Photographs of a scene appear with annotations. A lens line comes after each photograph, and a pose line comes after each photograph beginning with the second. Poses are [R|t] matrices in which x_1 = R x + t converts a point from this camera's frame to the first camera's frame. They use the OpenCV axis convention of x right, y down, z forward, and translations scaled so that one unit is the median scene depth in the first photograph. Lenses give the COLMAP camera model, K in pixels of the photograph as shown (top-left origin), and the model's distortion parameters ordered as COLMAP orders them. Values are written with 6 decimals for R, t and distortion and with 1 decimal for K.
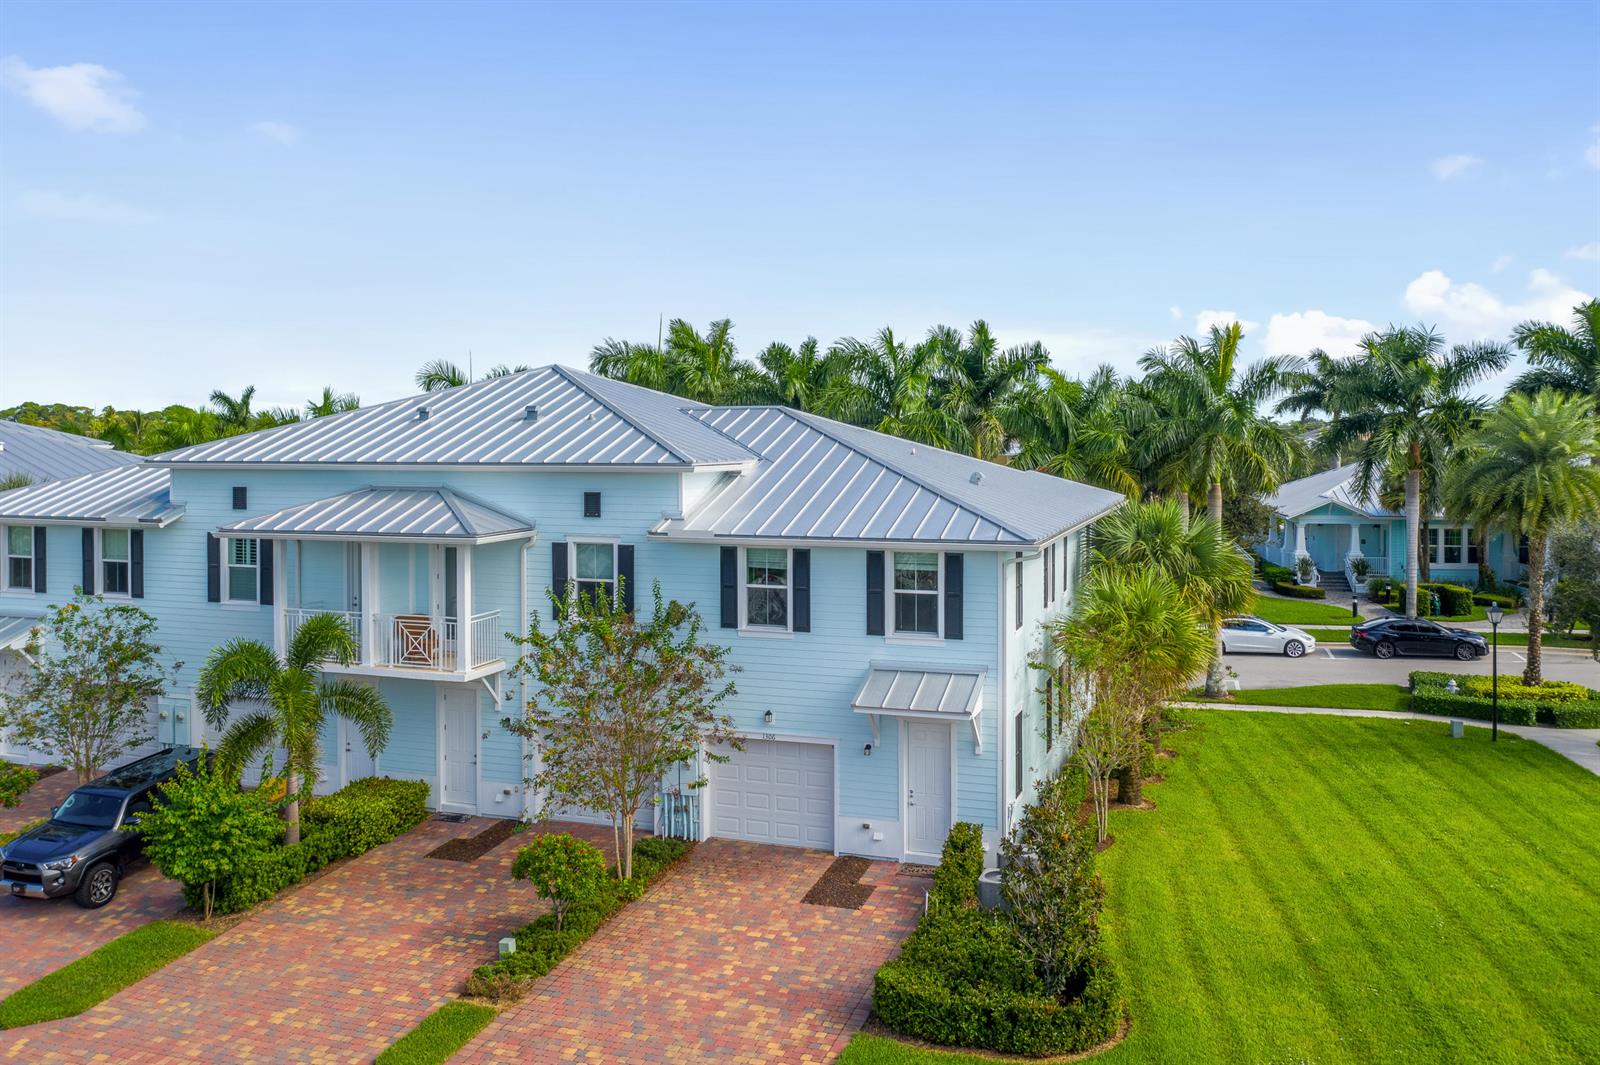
lens RADIAL K [[1325.2, 0, 799.8], [0, 1325.2, 501.0], [0, 0, 1]] dist [0.006256, 0.003573]
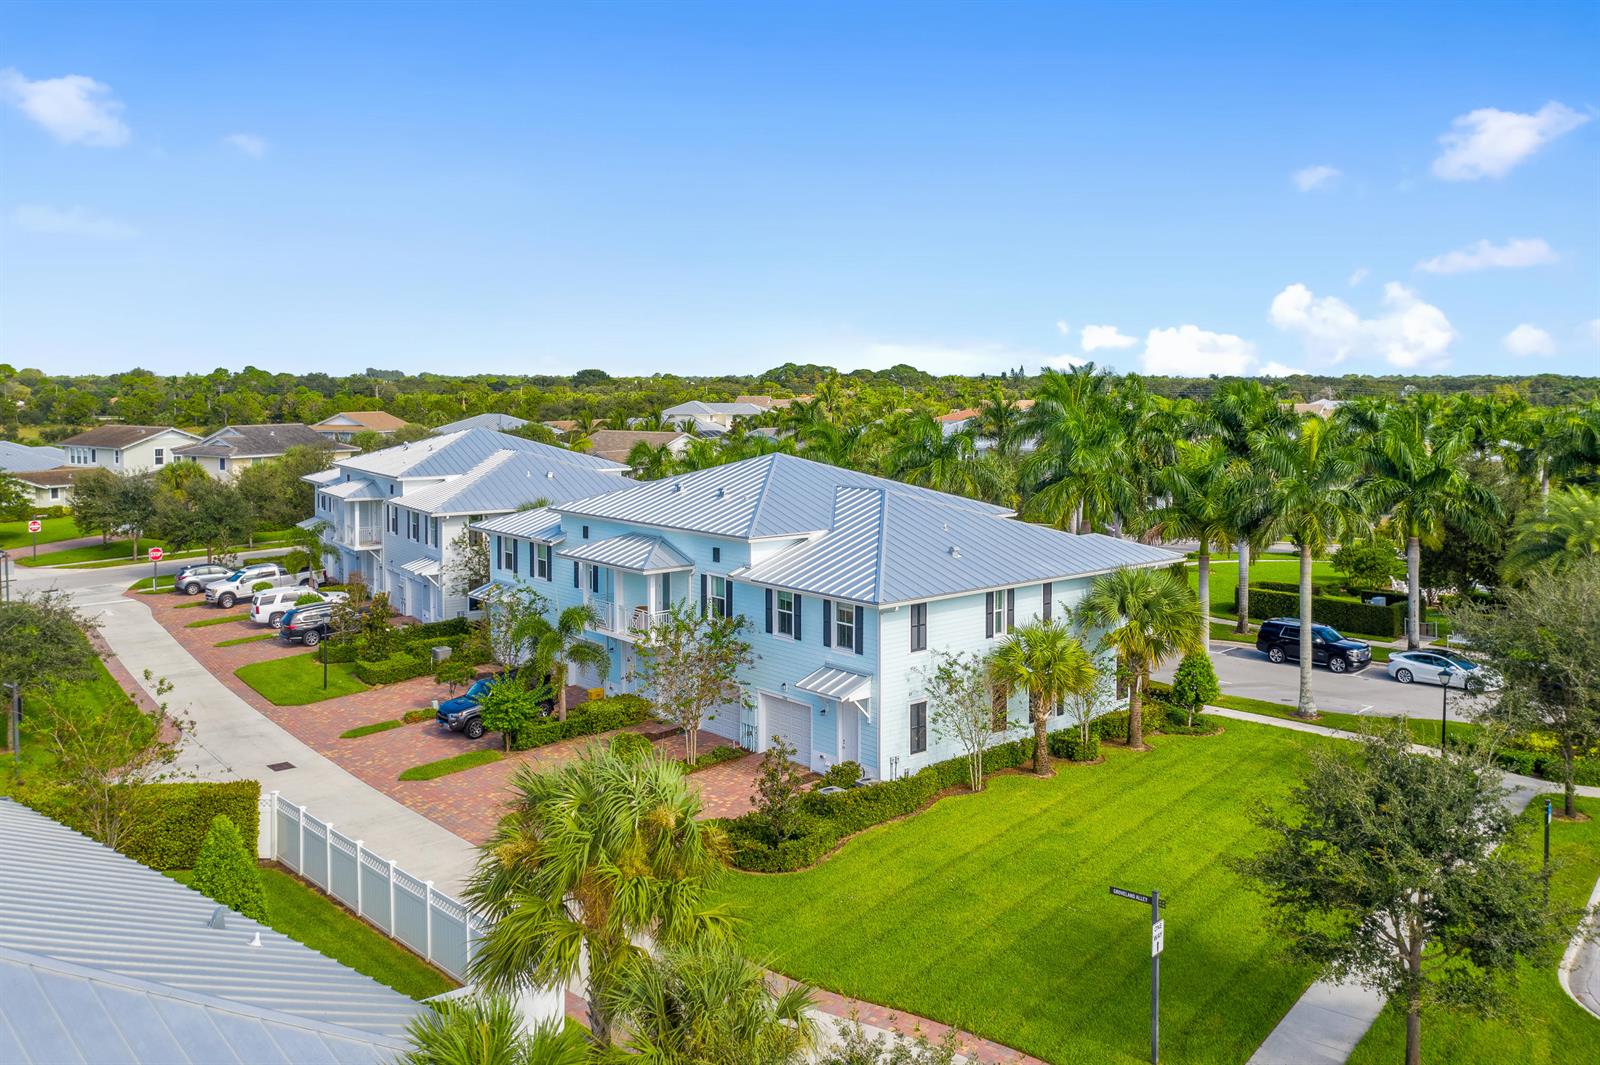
lens RADIAL K [[1283.9, 0, 800.0], [0, 1283.9, 532.5], [0, 0, 1]] dist [0.062486, 0.000530]
pose [[0.858309, 0.058178, -0.509825, 0.835686], [-0.022541, 0.996868, 0.075808, -0.164343], [0.512639, -0.053575, 0.856931, -0.412803]]
